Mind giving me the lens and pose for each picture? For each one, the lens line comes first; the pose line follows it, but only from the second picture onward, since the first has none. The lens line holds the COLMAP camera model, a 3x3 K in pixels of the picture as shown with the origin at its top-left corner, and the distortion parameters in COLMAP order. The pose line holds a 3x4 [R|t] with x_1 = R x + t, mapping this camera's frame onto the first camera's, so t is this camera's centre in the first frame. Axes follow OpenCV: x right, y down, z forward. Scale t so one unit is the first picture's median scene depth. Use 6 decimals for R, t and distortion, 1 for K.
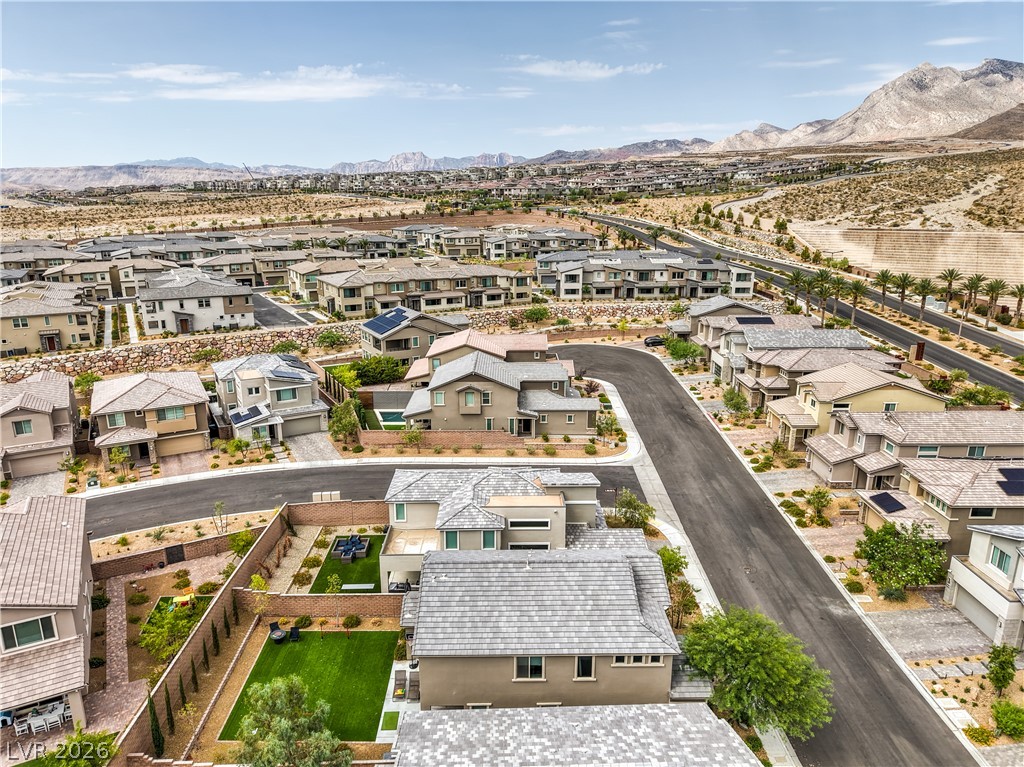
lens RADIAL K [[684.2, 0, 503.7], [0, 684.2, 374.7], [0, 0, 1]] dist [0.032077, -0.027454]
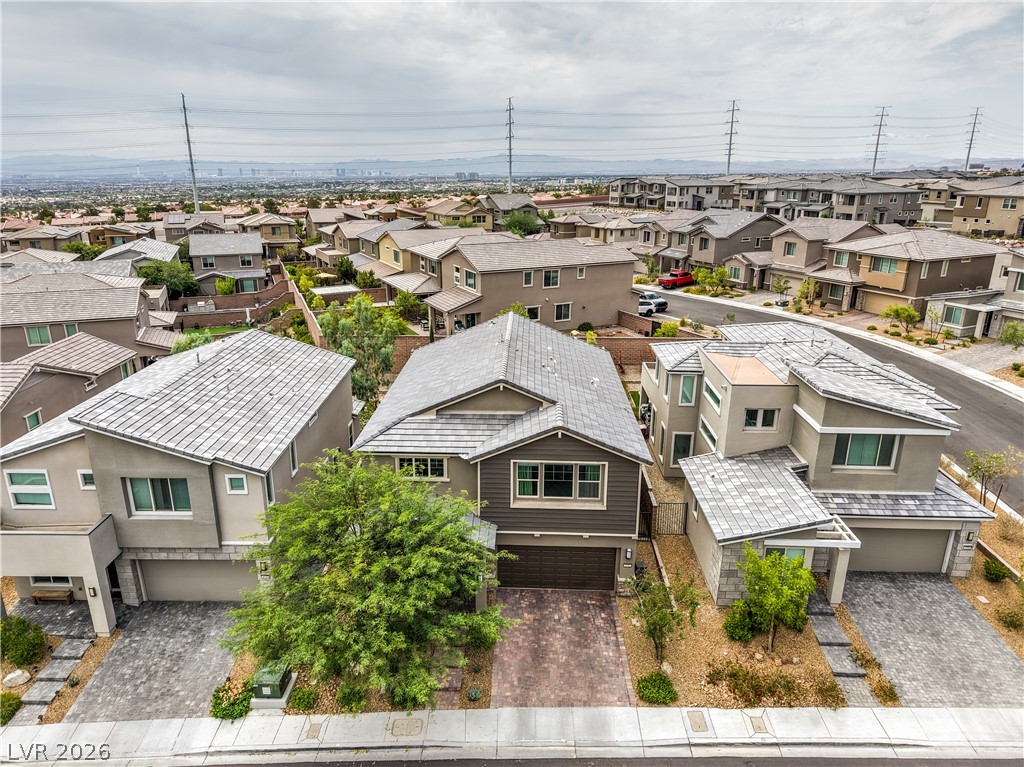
lens RADIAL K [[684.2, 0, 515.6], [0, 684.2, 384.8], [0, 0, 1]] dist [0.032077, -0.027454]
pose [[-0.043213, 0.311374, -0.949304, 0.264539], [-0.254368, 0.915449, 0.311849, 0.025786], [0.966142, 0.254948, 0.039645, 0.336860]]
